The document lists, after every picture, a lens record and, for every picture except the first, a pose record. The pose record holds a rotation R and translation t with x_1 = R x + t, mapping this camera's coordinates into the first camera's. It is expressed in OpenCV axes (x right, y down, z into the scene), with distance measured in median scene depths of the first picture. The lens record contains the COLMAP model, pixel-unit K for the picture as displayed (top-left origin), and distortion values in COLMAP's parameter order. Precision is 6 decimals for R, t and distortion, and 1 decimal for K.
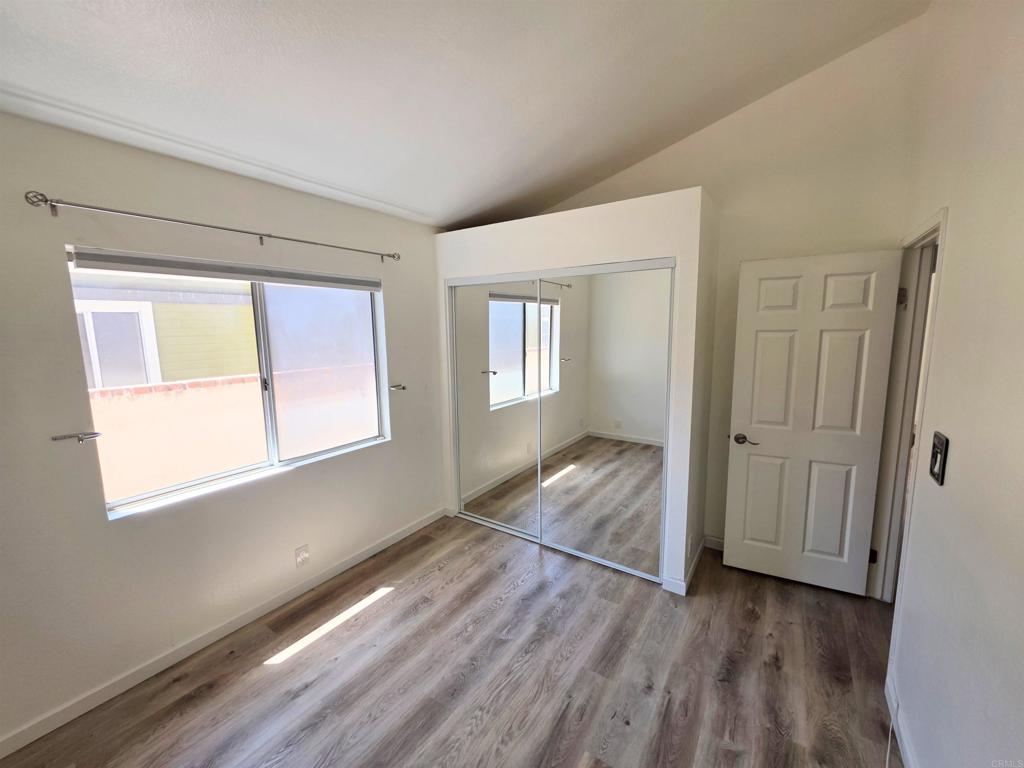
lens RADIAL K [[412.3, 0, 505.9], [0, 412.3, 382.2], [0, 0, 1]] dist [-0.001881, -0.000031]
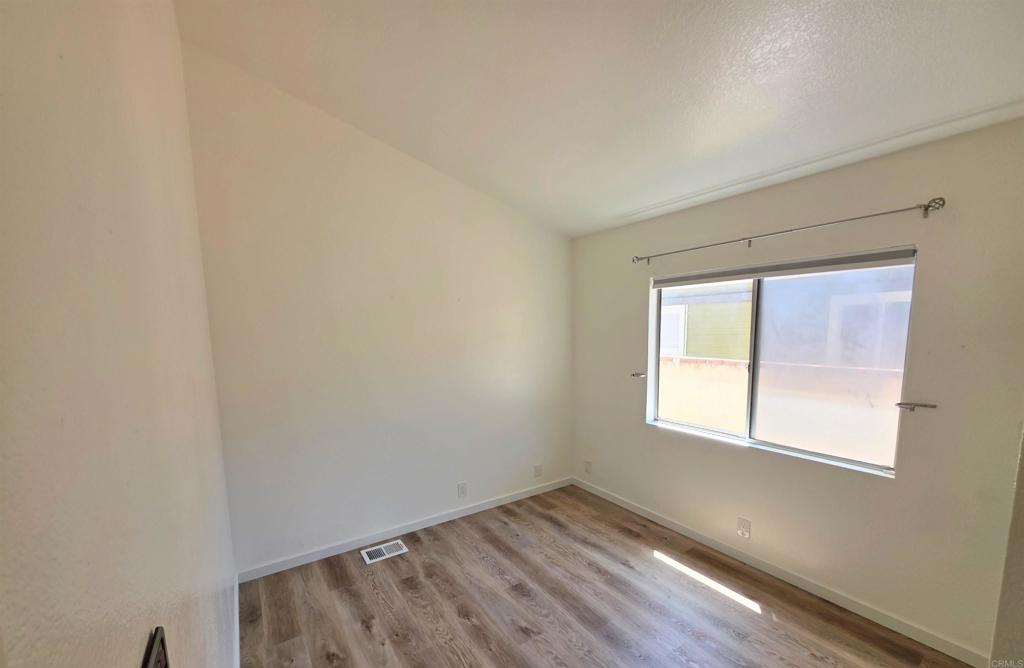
lens RADIAL K [[403.7, 0, 538.5], [0, 403.7, 415.2], [0, 0, 1]] dist [-0.001066, -0.000082]
pose [[-0.323132, 0.212182, -0.922261, 0.827327], [-0.111180, 0.959281, 0.259653, -0.124593], [0.939800, 0.186439, -0.286384, 0.974100]]
